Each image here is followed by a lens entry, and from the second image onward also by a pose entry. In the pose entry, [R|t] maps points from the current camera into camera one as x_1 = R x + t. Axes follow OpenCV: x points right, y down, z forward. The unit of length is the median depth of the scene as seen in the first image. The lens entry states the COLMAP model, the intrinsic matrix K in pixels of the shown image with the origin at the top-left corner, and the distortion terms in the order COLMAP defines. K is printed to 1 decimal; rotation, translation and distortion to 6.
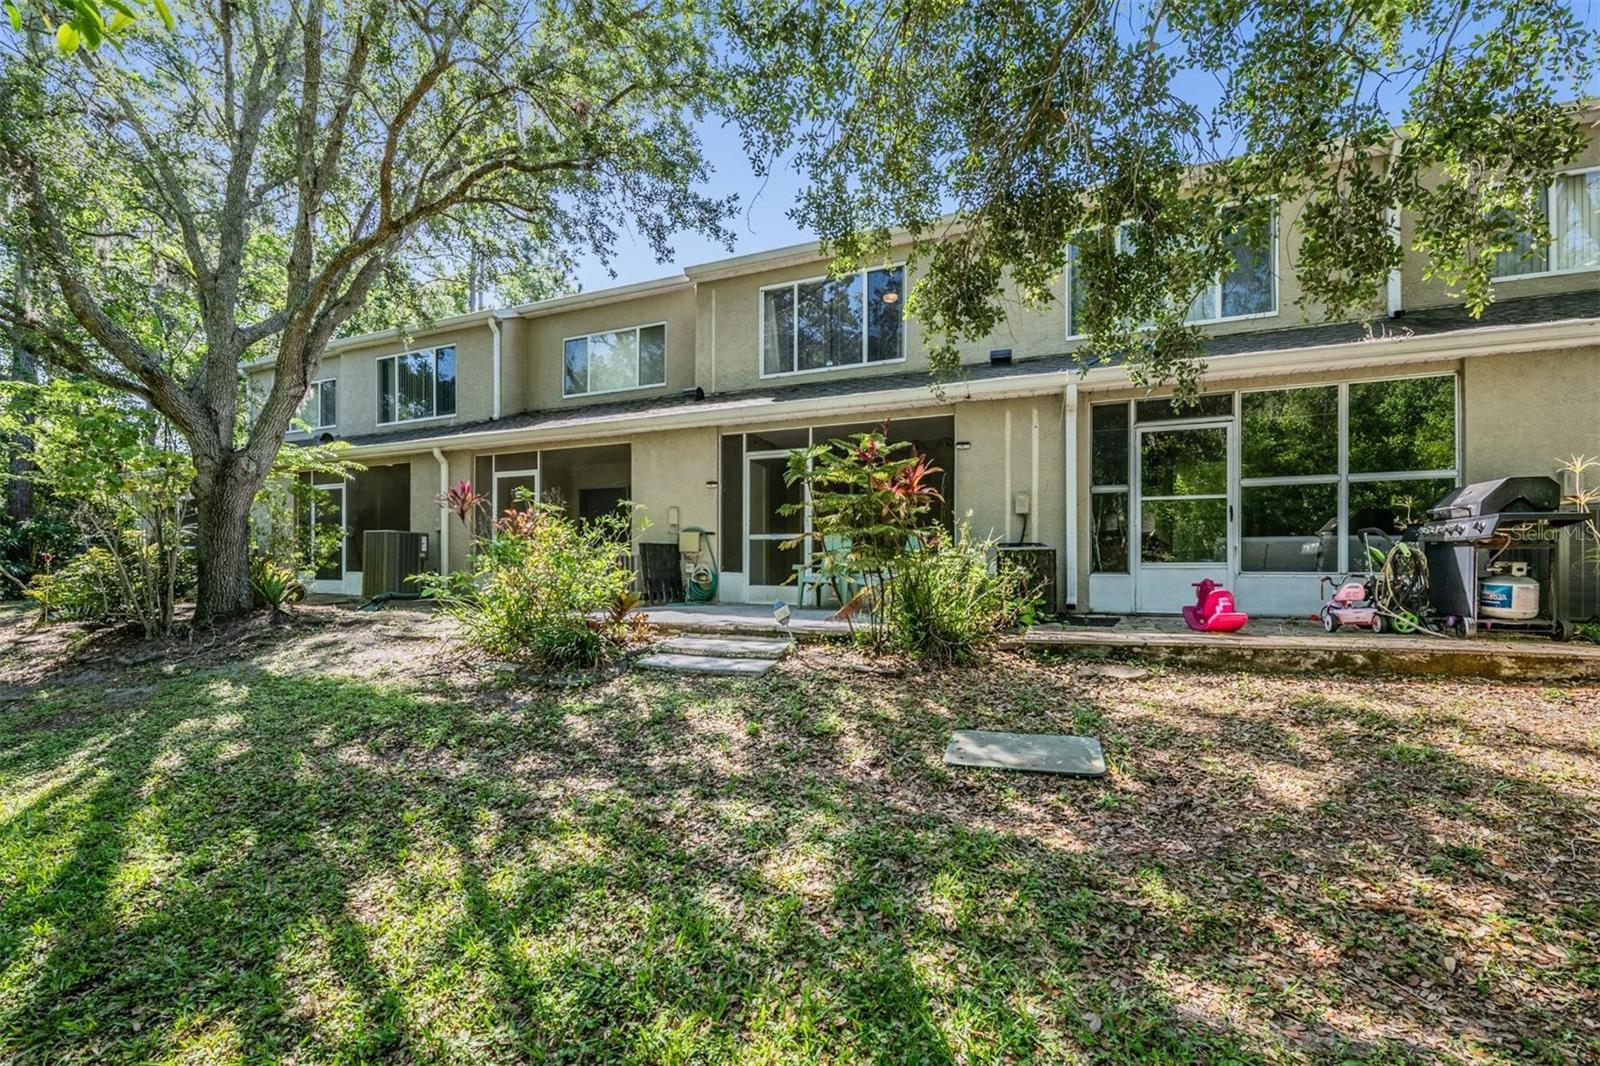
lens RADIAL K [[632.9, 0, 798.1], [0, 632.9, 536.5], [0, 0, 1]] dist [-0.009751, -0.003777]
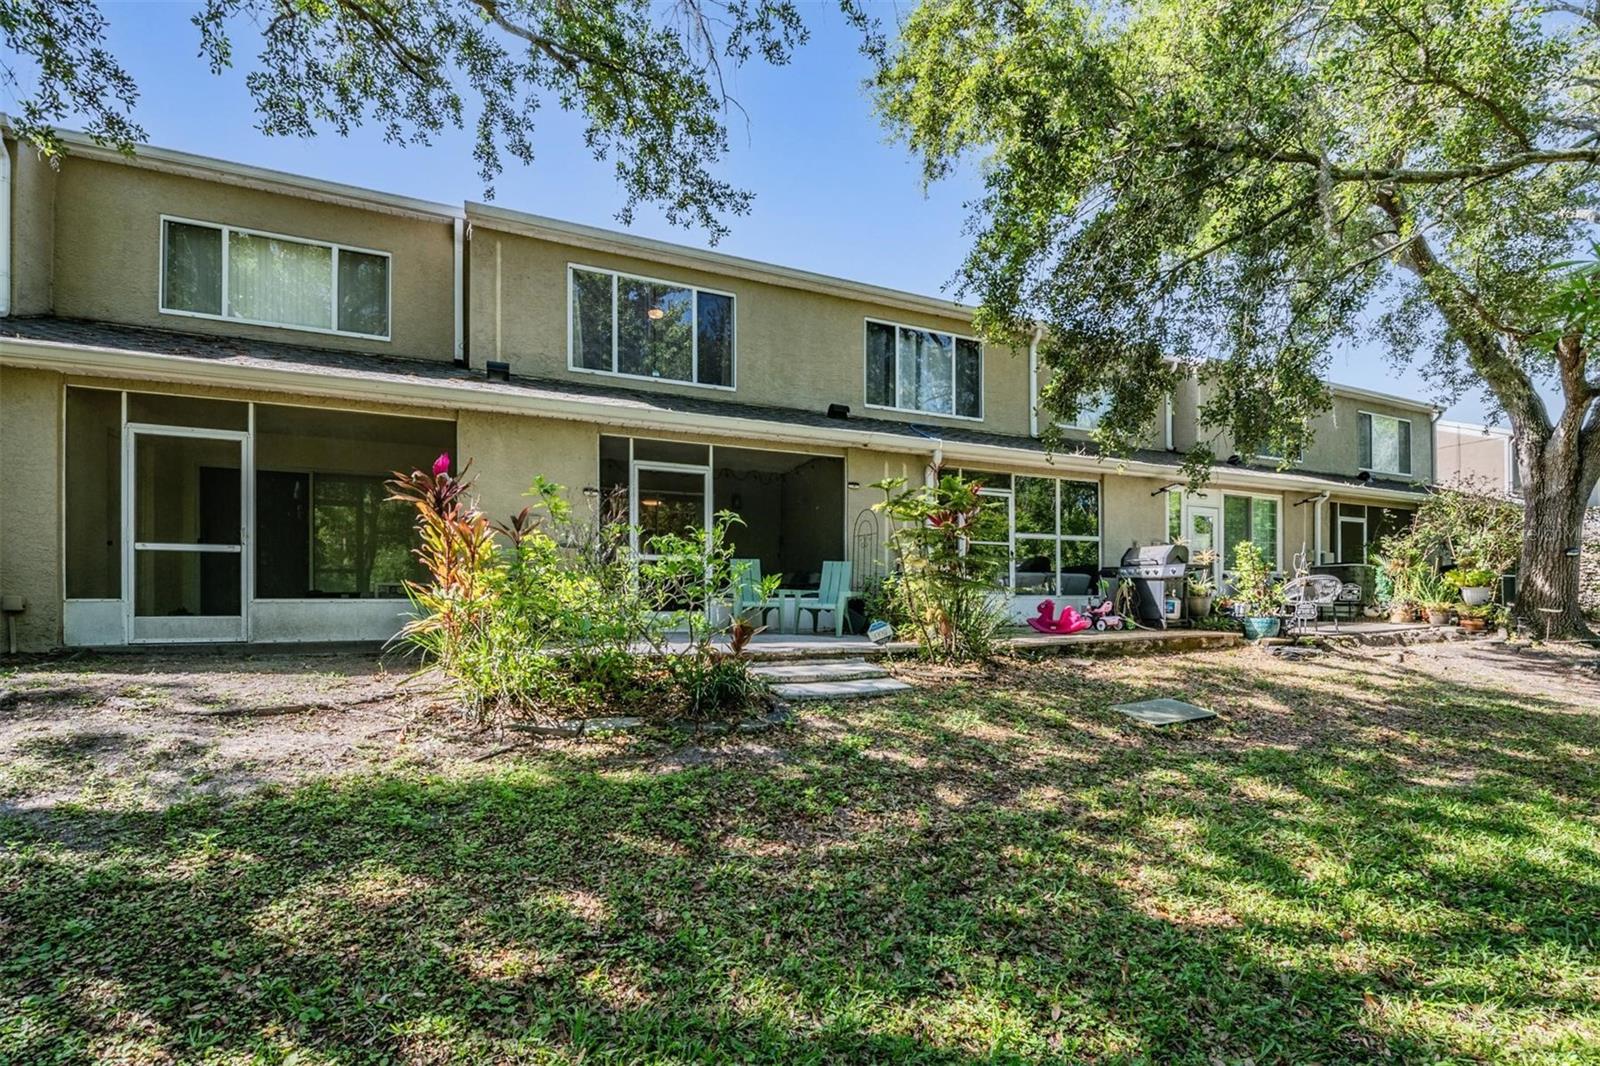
lens RADIAL K [[640.0, 0, 800.1], [0, 640.0, 561.0], [0, 0, 1]] dist [-0.014241, -0.000104]
pose [[0.717785, 0.036552, 0.695304, -0.782699], [-0.036349, 0.999227, -0.015004, 0.018141], [-0.695315, -0.014504, 0.718559, 0.292597]]
